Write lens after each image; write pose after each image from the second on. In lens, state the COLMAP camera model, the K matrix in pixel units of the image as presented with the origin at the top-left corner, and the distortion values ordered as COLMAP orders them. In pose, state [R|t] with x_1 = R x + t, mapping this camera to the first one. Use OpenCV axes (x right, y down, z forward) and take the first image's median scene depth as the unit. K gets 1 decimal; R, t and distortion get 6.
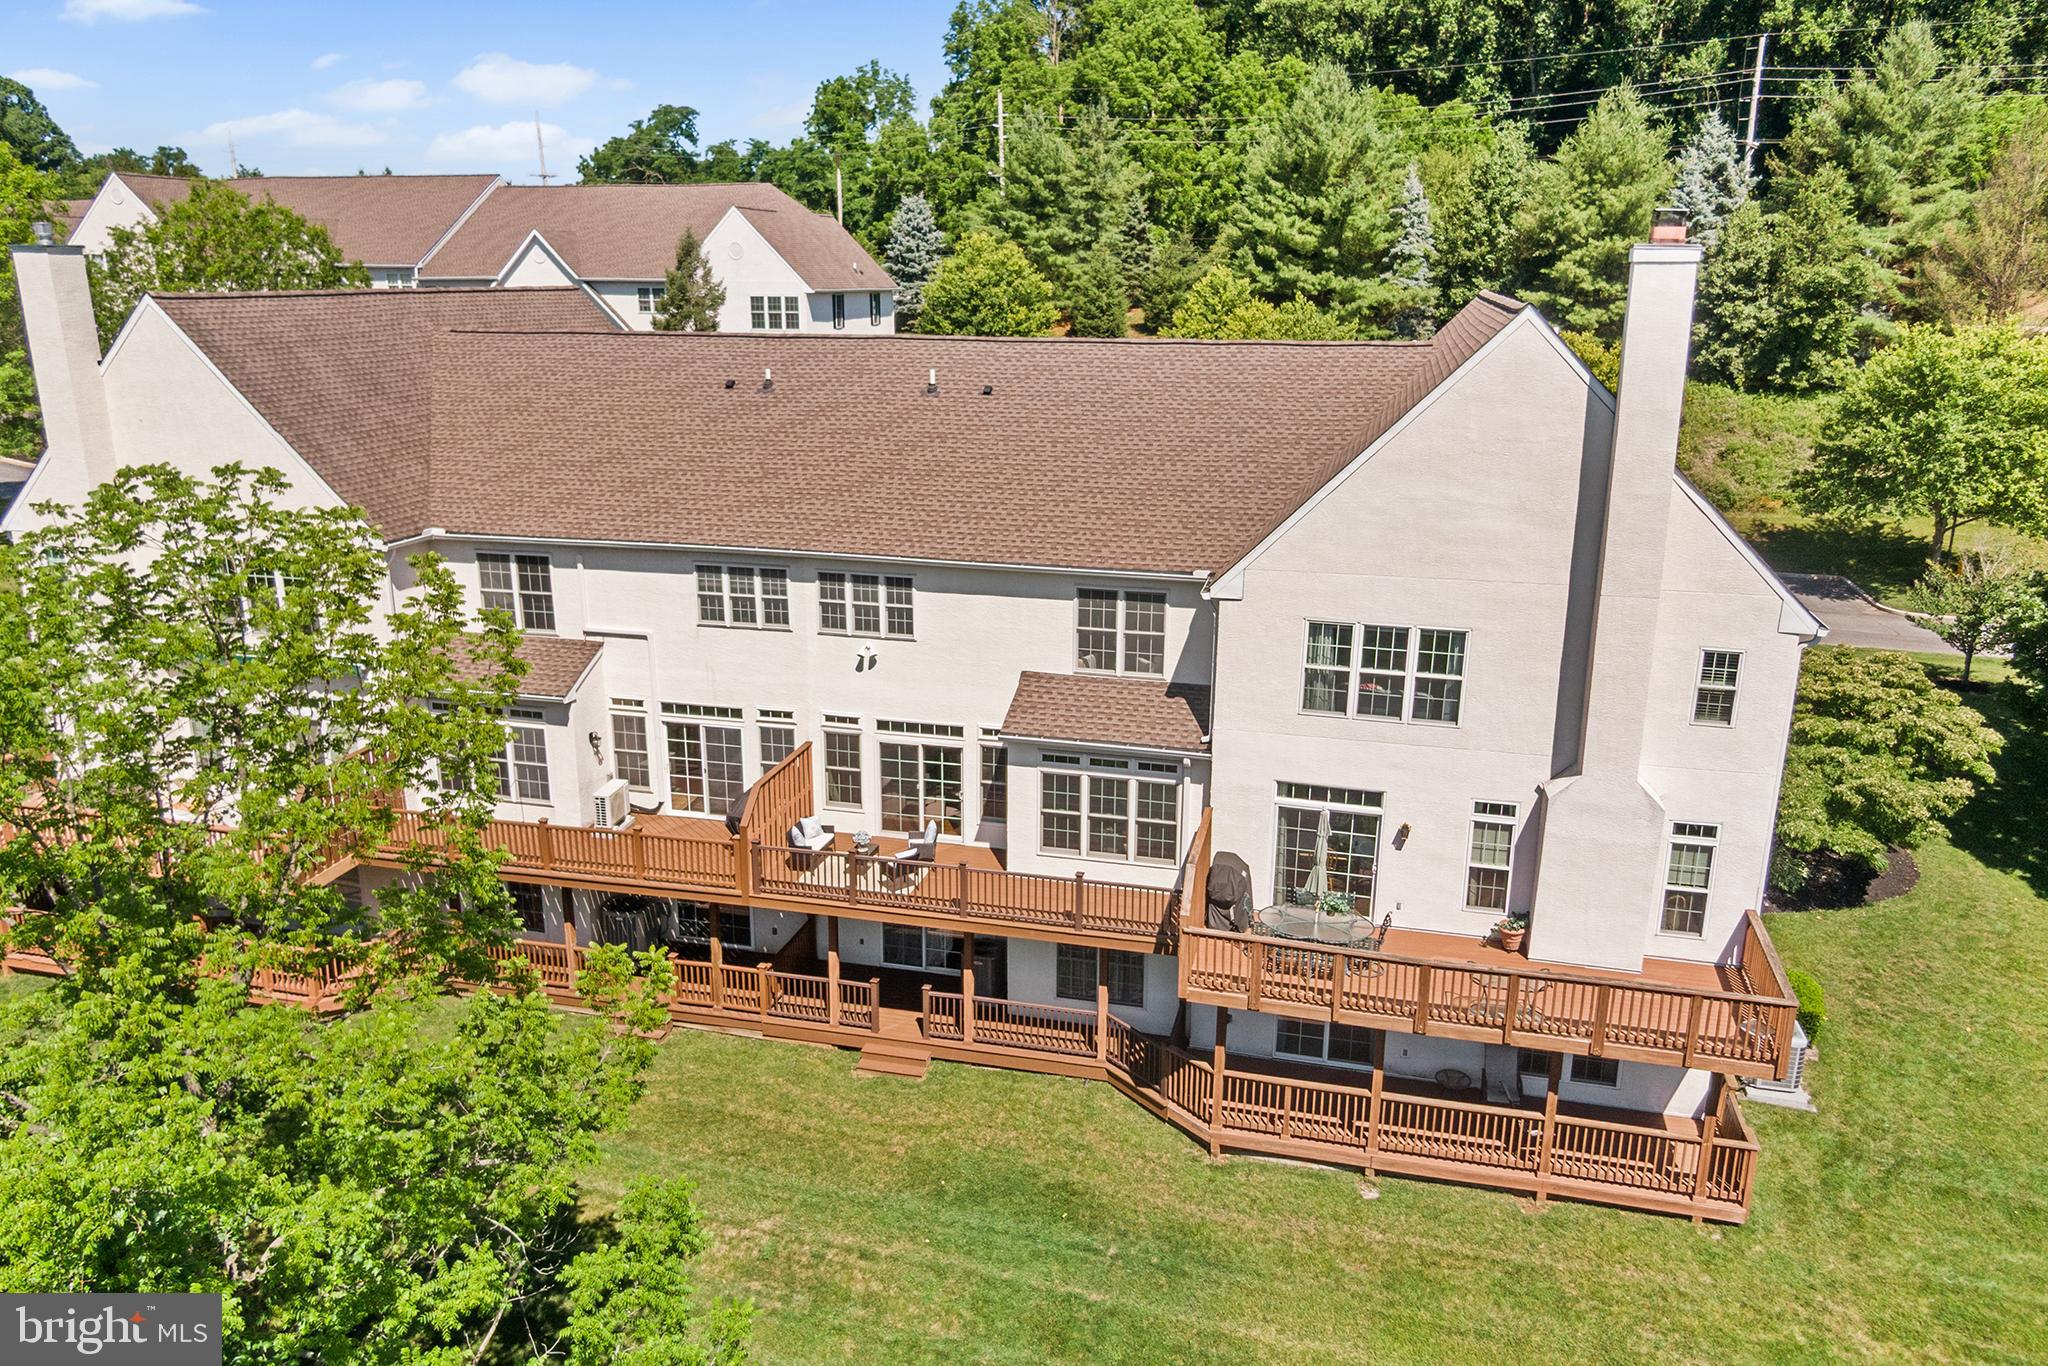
lens RADIAL K [[1484.8, 0, 1024.0], [0, 1484.8, 683.0], [0, 0, 1]] dist [0.047511, -0.080143]
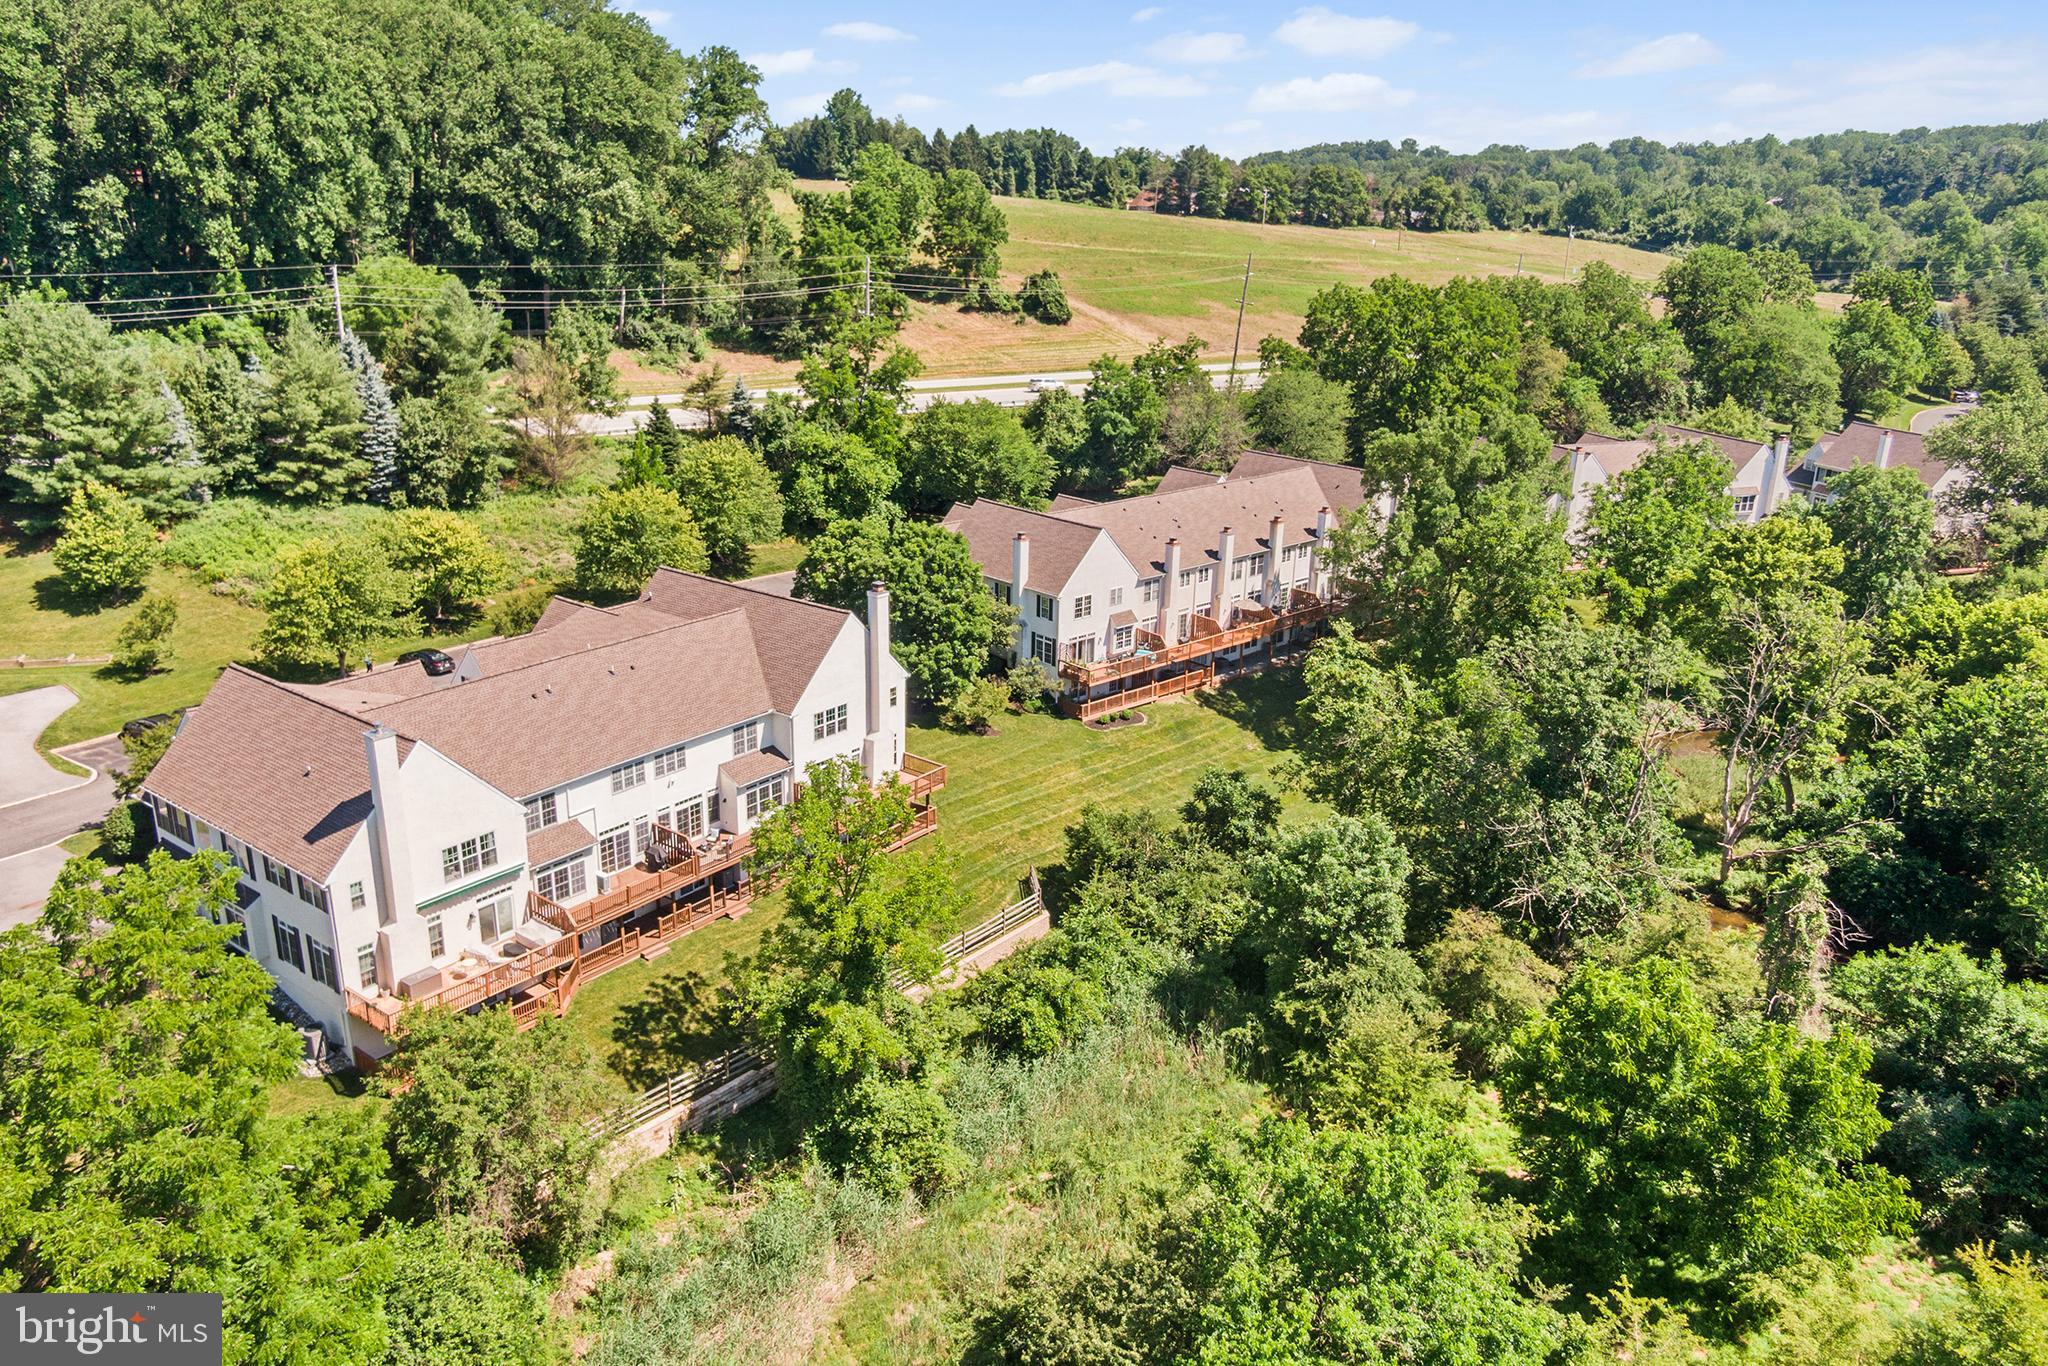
lens RADIAL K [[1463.8, 0, 1043.6], [0, 1463.8, 685.6], [0, 0, 1]] dist [0.041710, -0.061360]
pose [[0.370172, -0.291391, 0.882079, -2.059737], [0.226819, 0.949143, 0.218359, -0.583431], [-0.900848, 0.119242, 0.417439, -0.668925]]
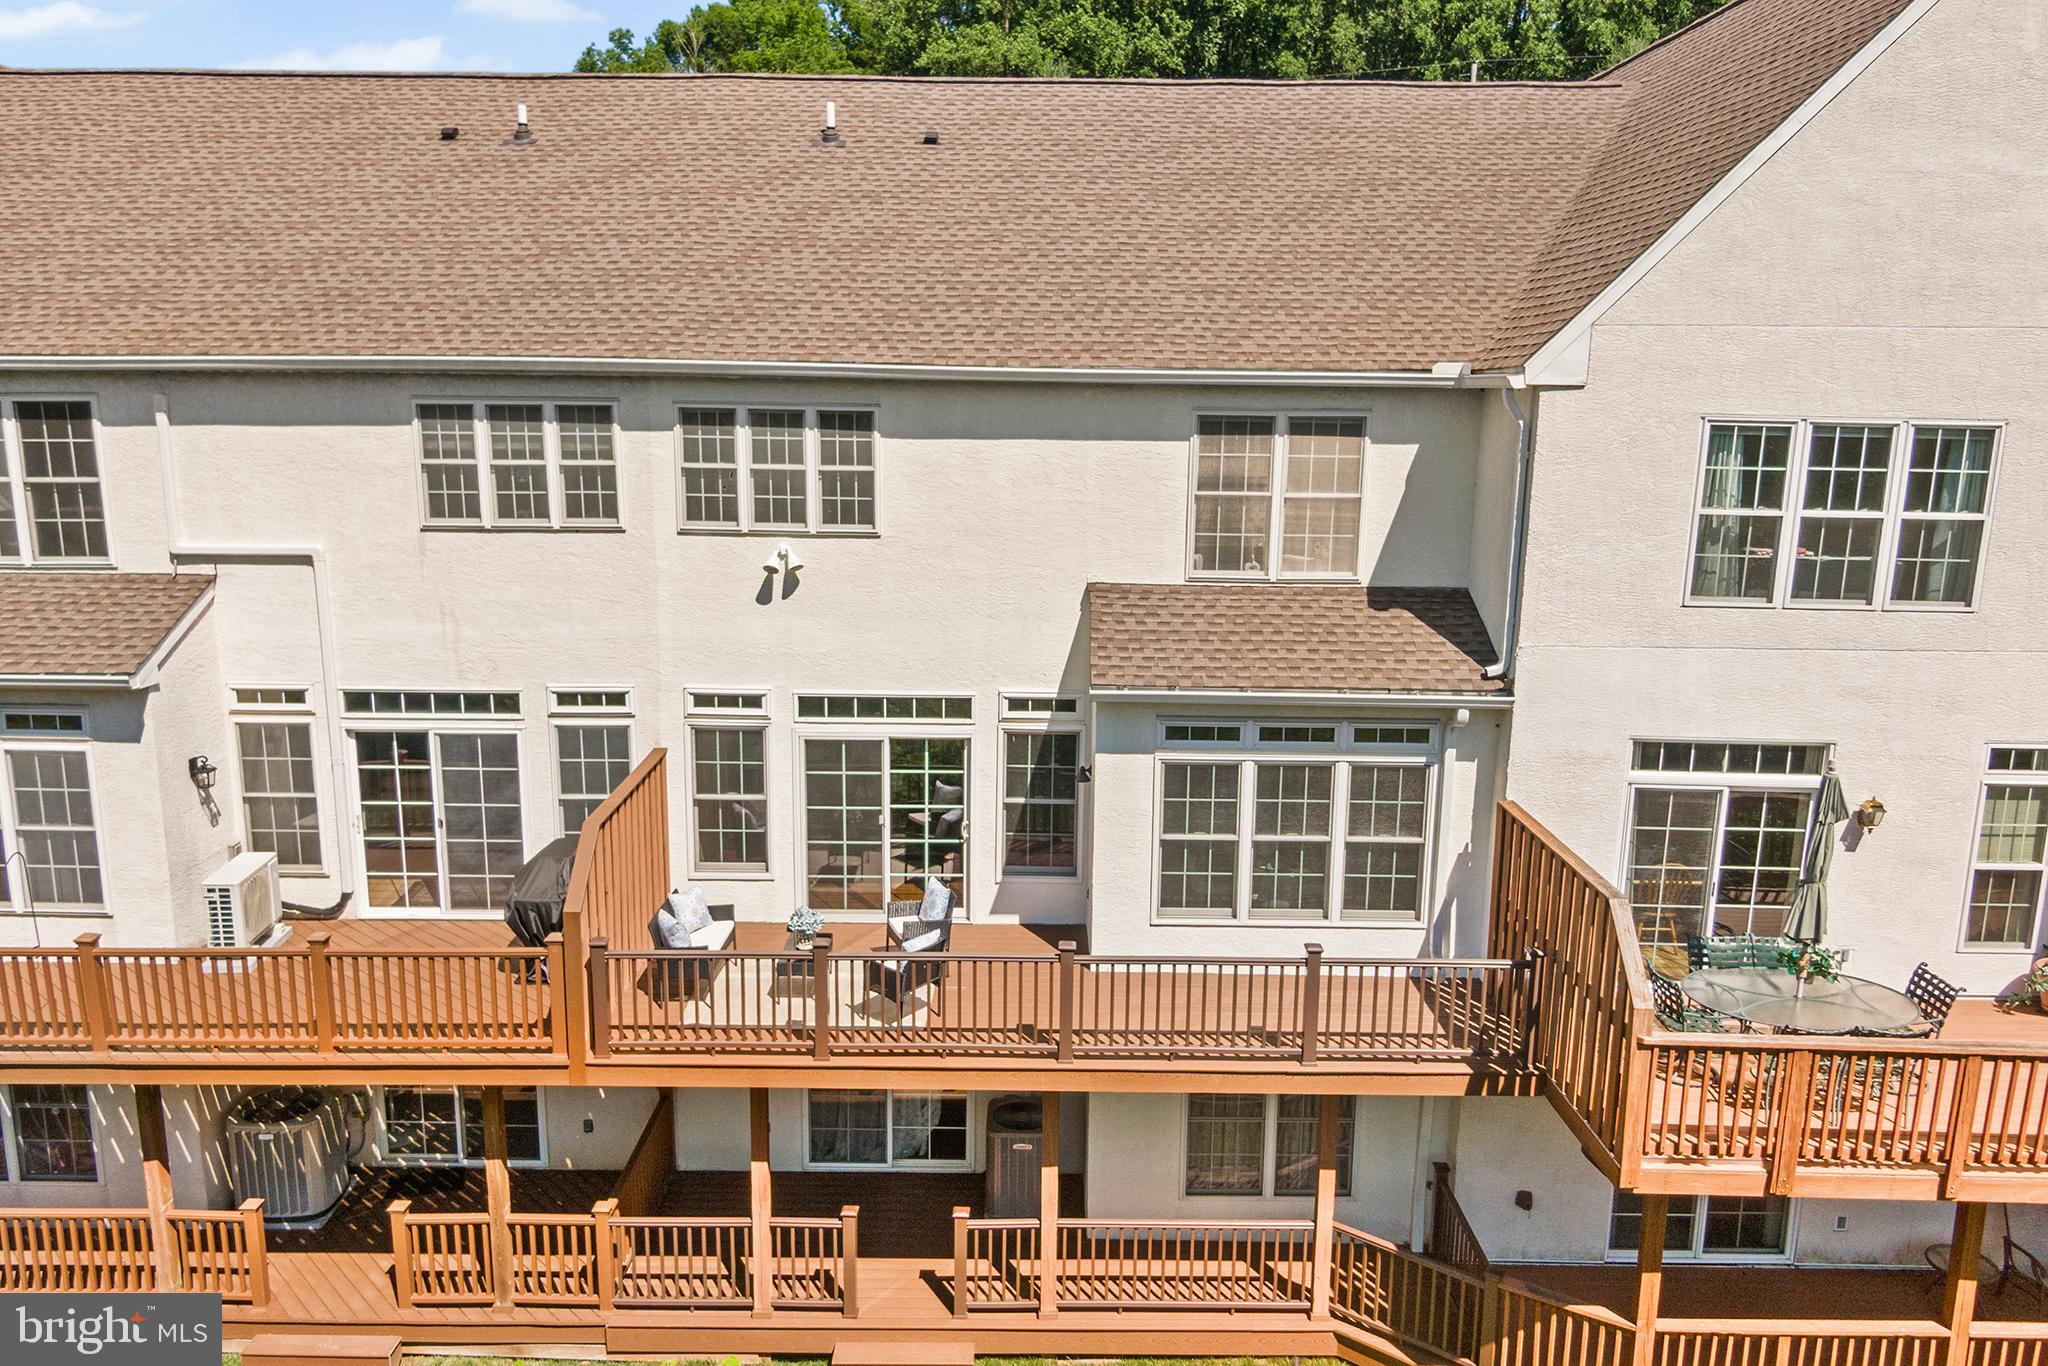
lens RADIAL K [[1484.8, 0, 1024.0], [0, 1484.8, 683.0], [0, 0, 1]] dist [0.047511, -0.080143]
pose [[0.968551, -0.043087, 0.245057, -0.150989], [0.061180, 0.995896, -0.066702, 0.060251], [-0.241177, 0.079597, 0.967211, 0.474859]]
